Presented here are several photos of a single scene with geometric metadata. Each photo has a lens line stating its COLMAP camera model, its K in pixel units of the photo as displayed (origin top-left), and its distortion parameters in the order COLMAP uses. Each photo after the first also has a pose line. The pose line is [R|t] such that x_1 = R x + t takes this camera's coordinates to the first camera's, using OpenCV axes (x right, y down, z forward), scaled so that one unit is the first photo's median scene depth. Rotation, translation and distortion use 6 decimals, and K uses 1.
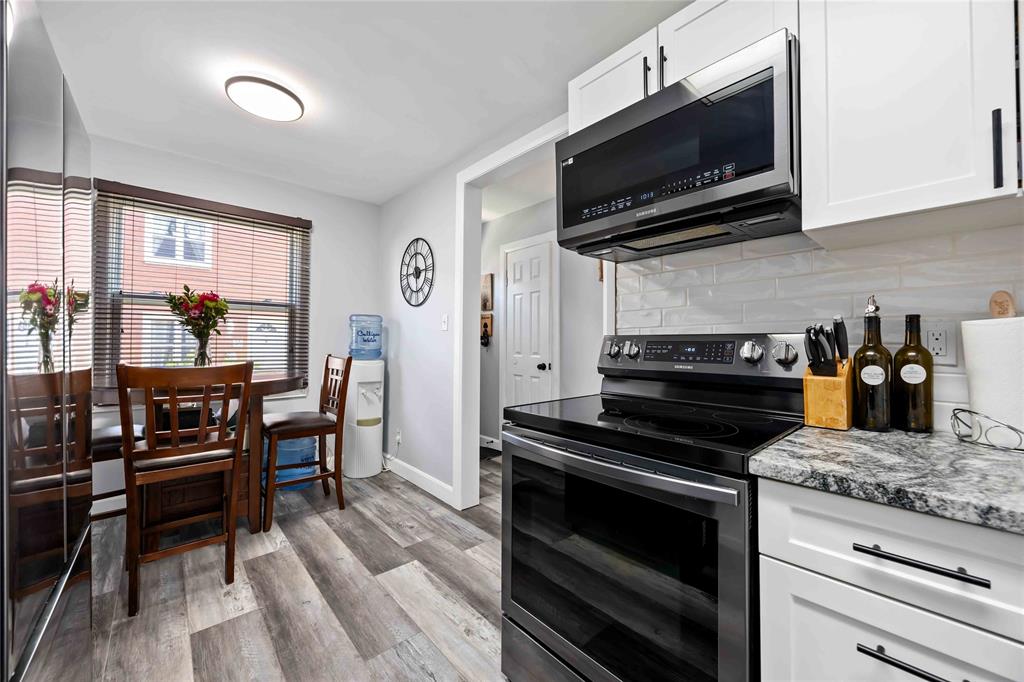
lens RADIAL K [[392.4, 0, 515.5], [0, 392.4, 339.7], [0, 0, 1]] dist [-0.000691, -0.000138]
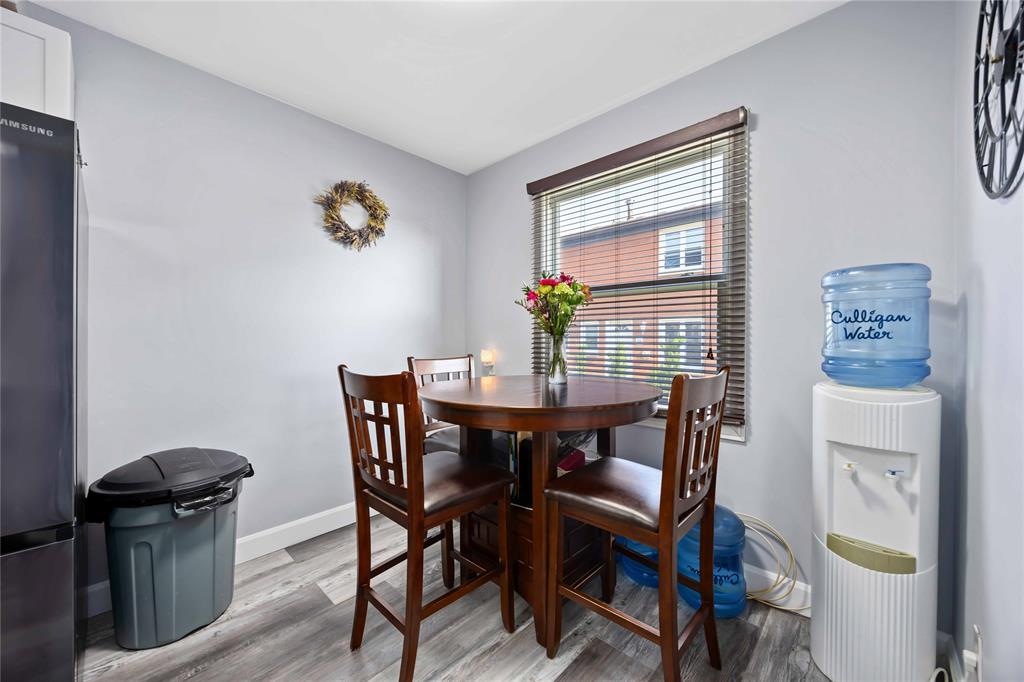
lens RADIAL K [[392.4, 0, 509.9], [0, 392.4, 339.7], [0, 0, 1]] dist [-0.000691, -0.000138]
pose [[0.081242, -0.004641, -0.996684, -0.035655], [0.009494, 0.999947, -0.003882, 0.006274], [0.996649, -0.009147, 0.081282, 0.784233]]
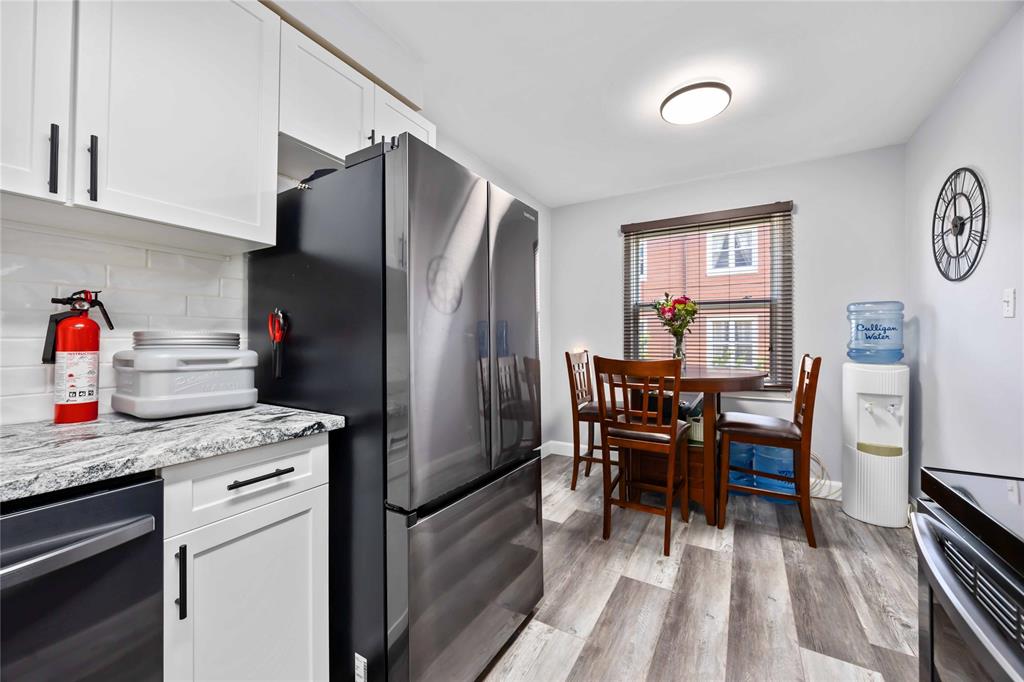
lens RADIAL K [[392.4, 0, 510.9], [0, 392.4, 335.0], [0, 0, 1]] dist [-0.000691, -0.000138]
pose [[0.293069, -0.015811, -0.955961, 0.152276], [0.009848, 0.999860, -0.013517, 0.001945], [0.956041, -0.005453, 0.293184, 0.173073]]
